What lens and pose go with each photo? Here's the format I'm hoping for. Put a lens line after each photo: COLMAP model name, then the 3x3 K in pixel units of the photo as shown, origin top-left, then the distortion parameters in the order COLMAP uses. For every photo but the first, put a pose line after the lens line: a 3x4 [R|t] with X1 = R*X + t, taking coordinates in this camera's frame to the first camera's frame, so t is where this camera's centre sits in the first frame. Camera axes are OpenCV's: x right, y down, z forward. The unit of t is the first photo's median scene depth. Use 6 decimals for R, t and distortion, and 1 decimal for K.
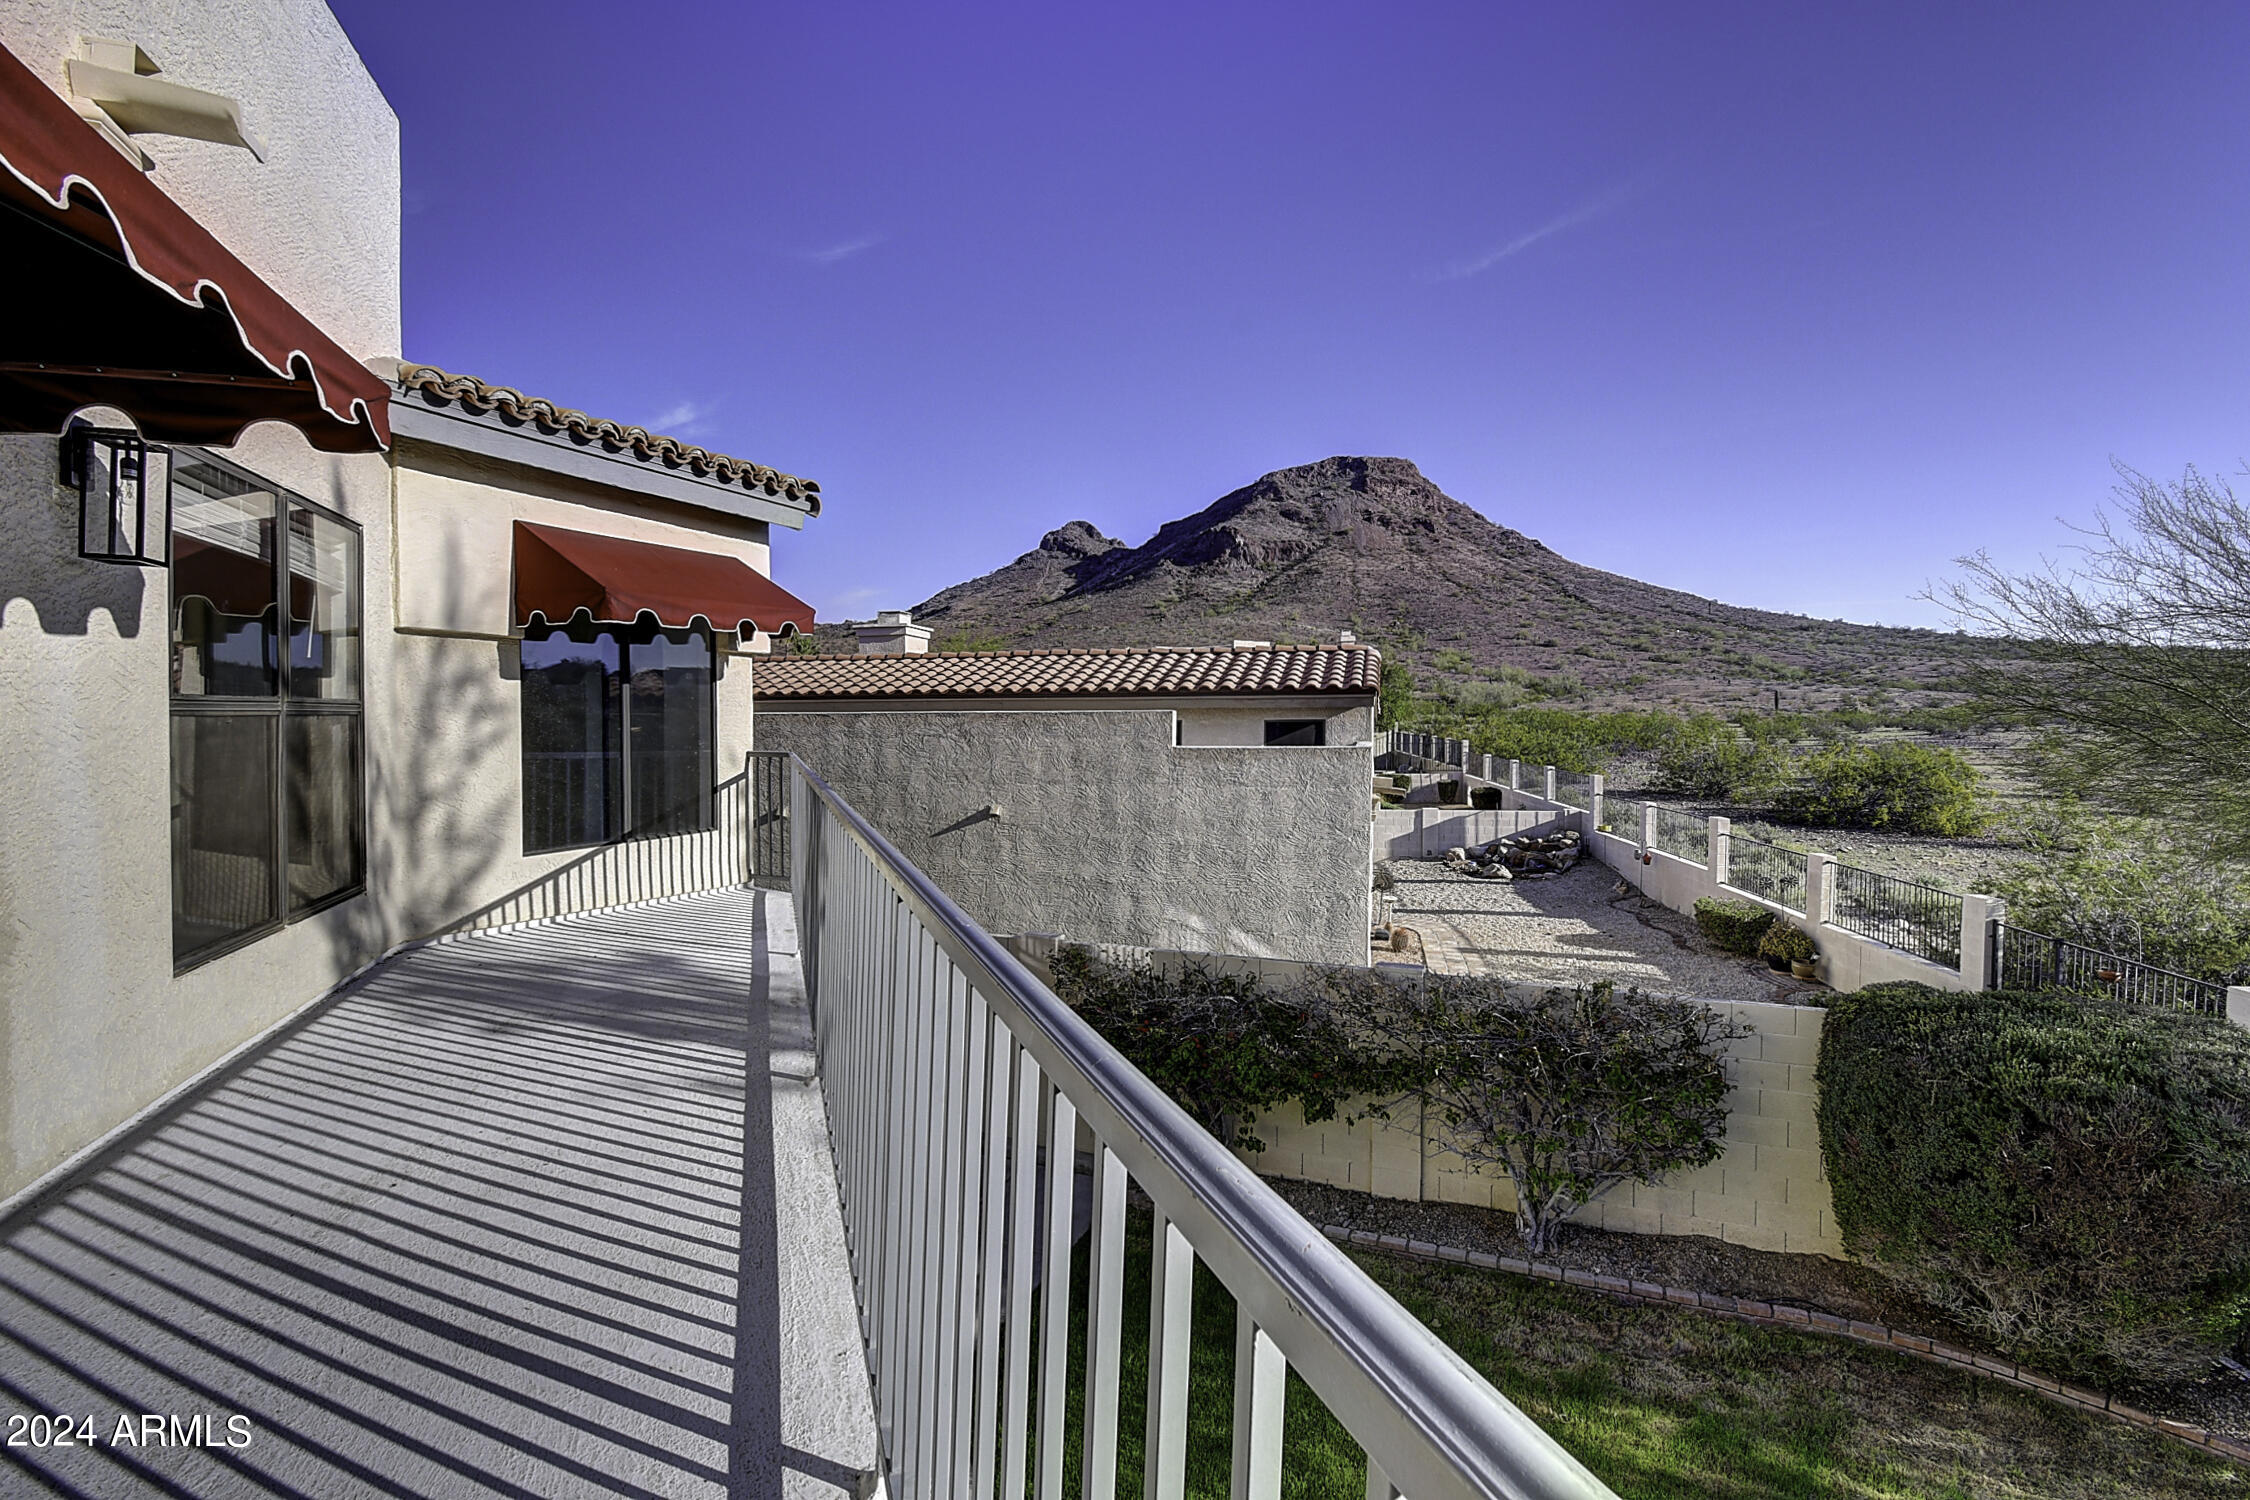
lens RADIAL K [[1023.2, 0, 1099.3], [0, 1023.2, 737.5], [0, 0, 1]] dist [0.003535, -0.006472]
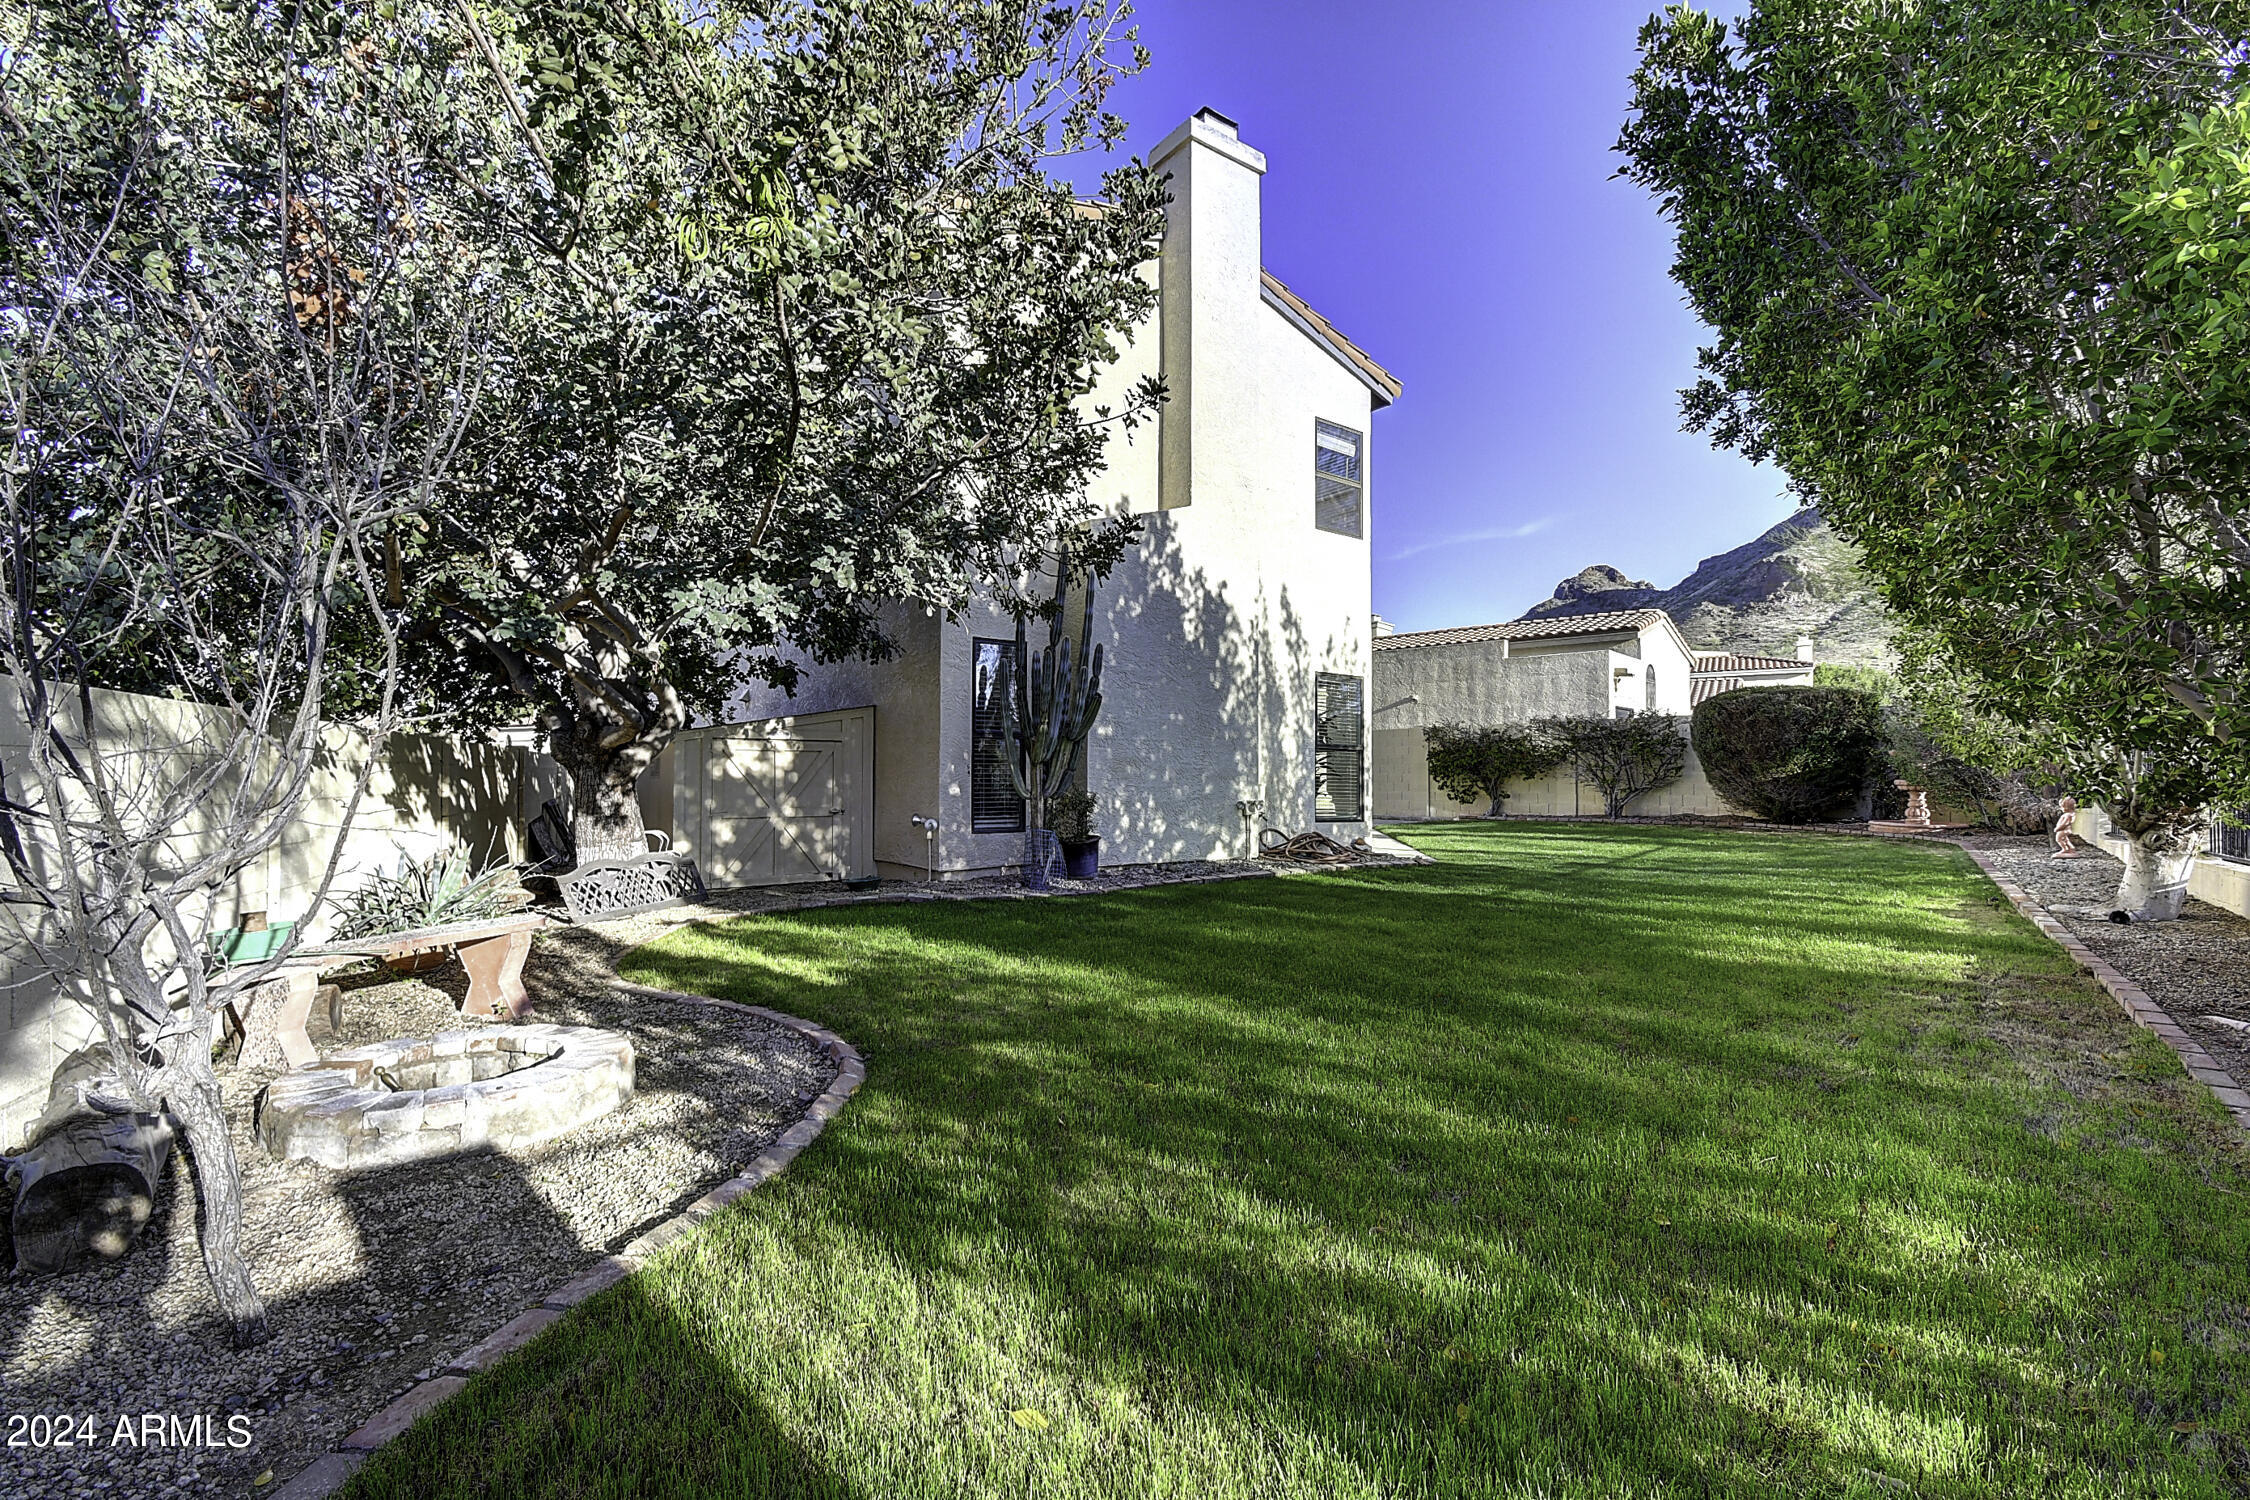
lens RADIAL K [[1023.2, 0, 1114.6], [0, 1023.2, 762.2], [0, 0, 1]] dist [0.003535, -0.006472]
pose [[0.889732, -0.006809, -0.456433, 0.067191], [-0.011797, 0.999212, -0.037902, 0.065081], [0.456332, 0.039107, 0.888950, -0.242504]]
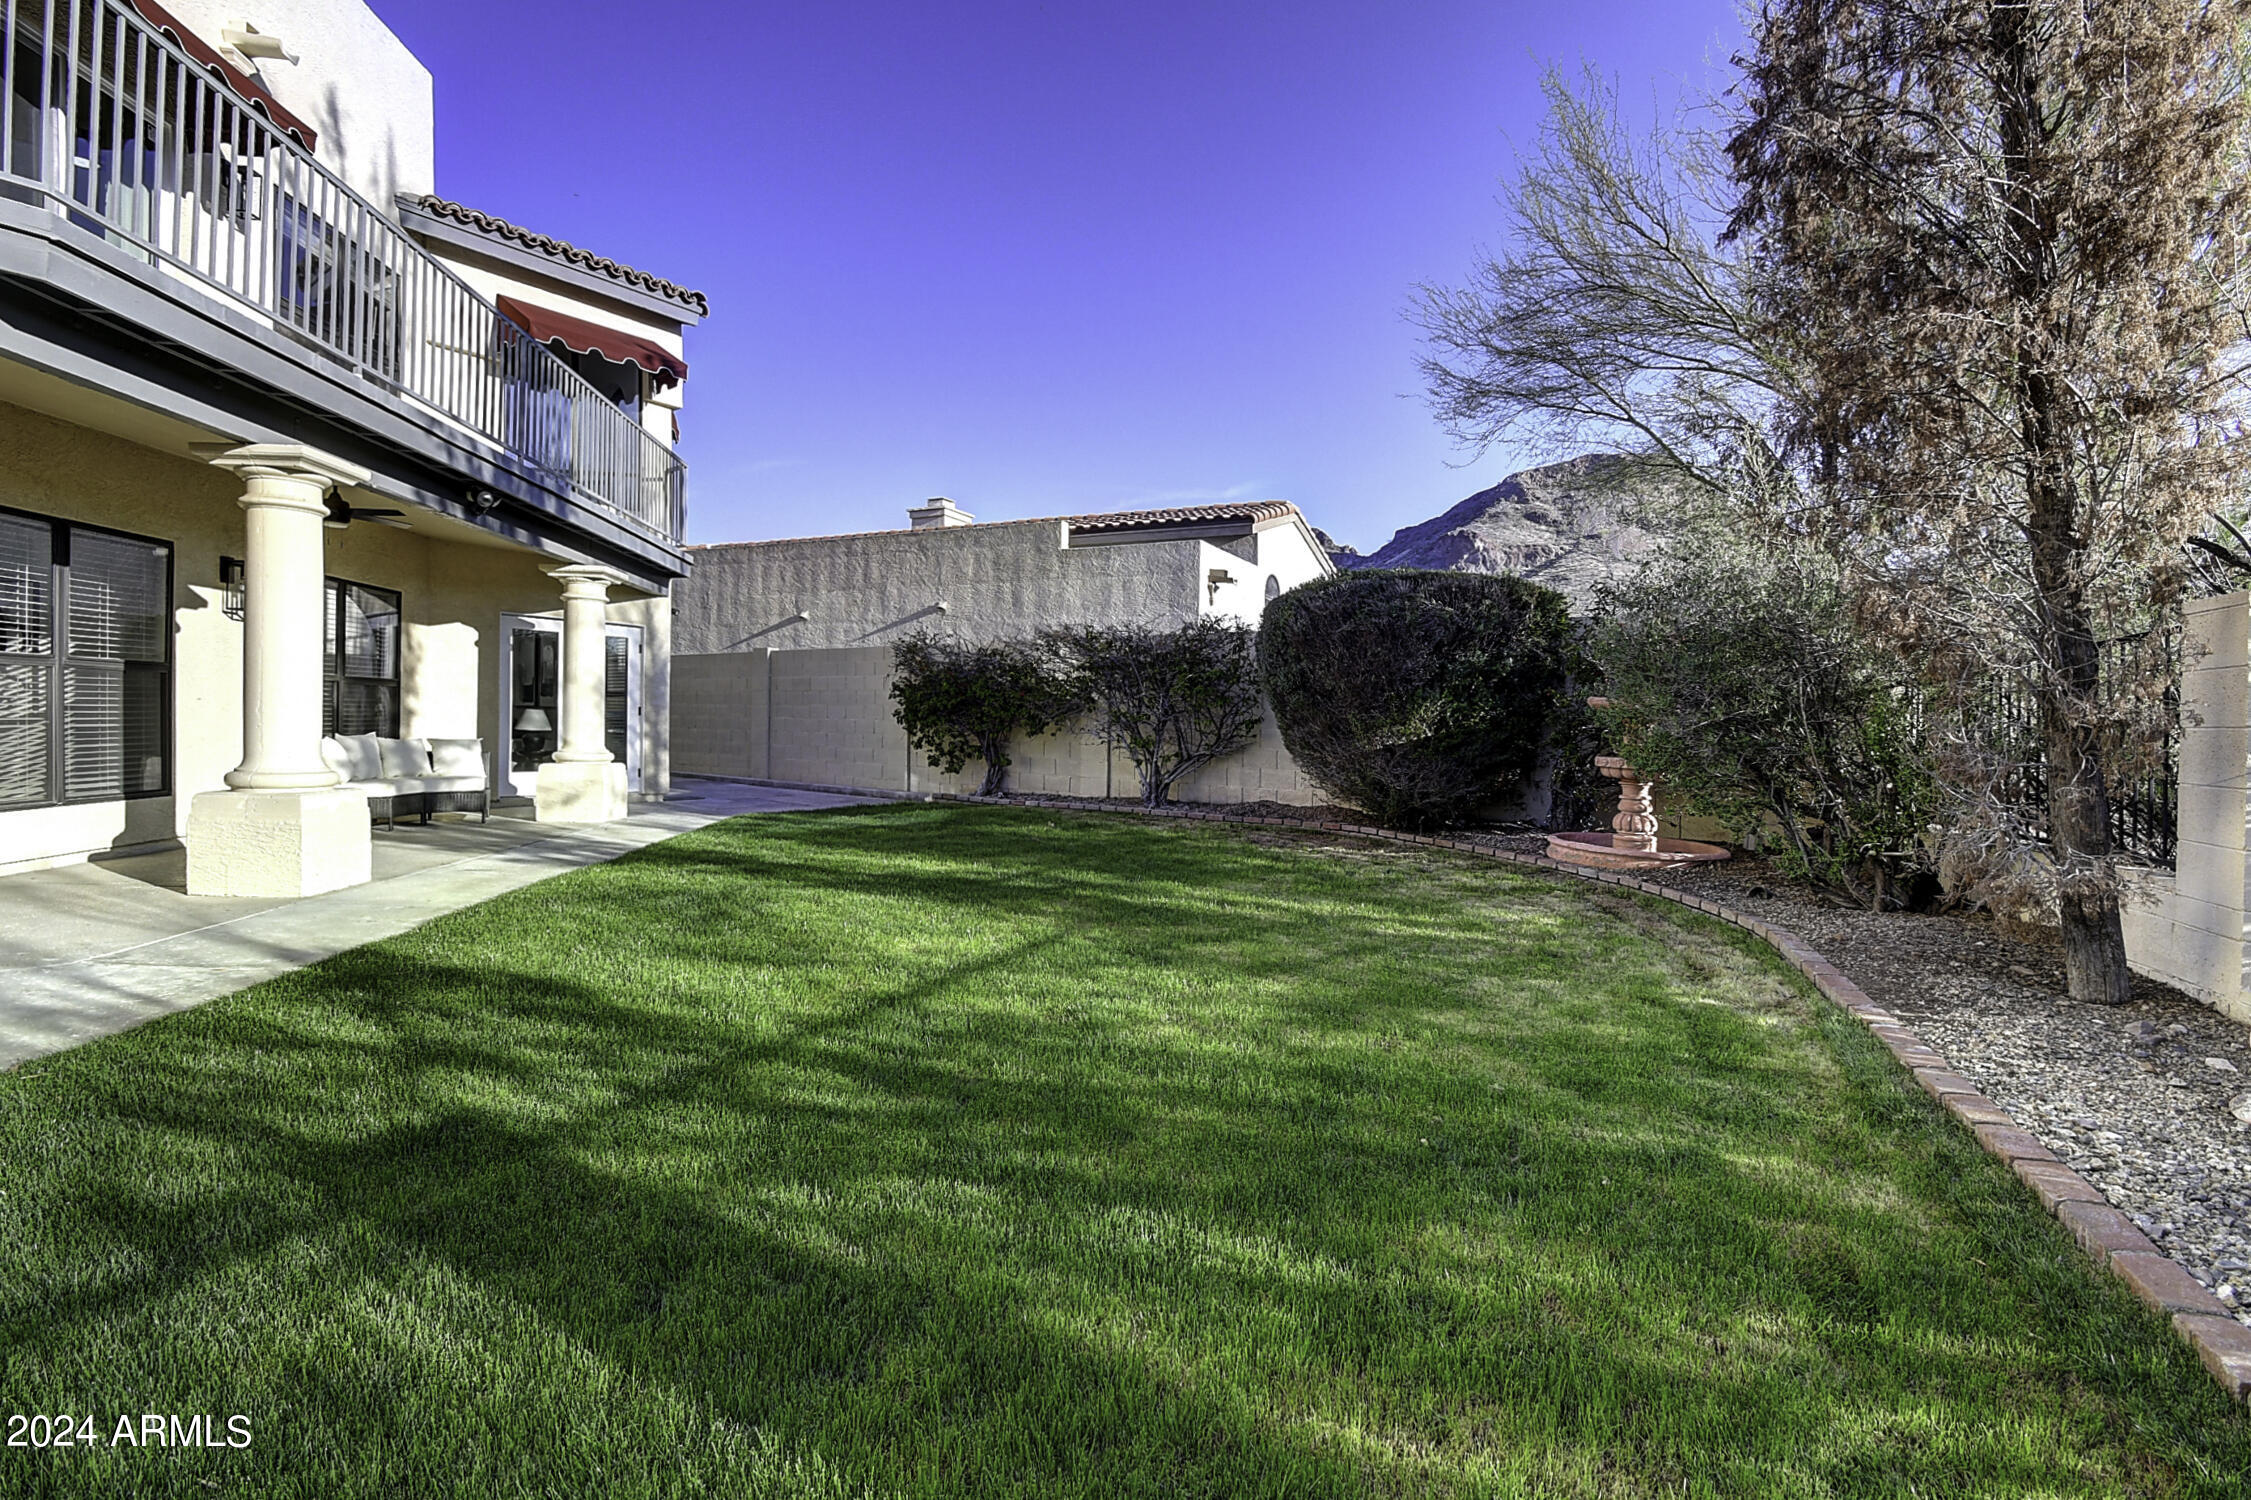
lens RADIAL K [[1023.6, 0, 1108.7], [0, 1023.6, 741.6], [0, 0, 1]] dist [0.003535, -0.006472]
pose [[0.974555, 0.028237, -0.222364, 0.094520], [-0.031032, 0.999477, -0.009083, 0.058512], [0.221991, 0.015753, 0.974921, -0.054806]]
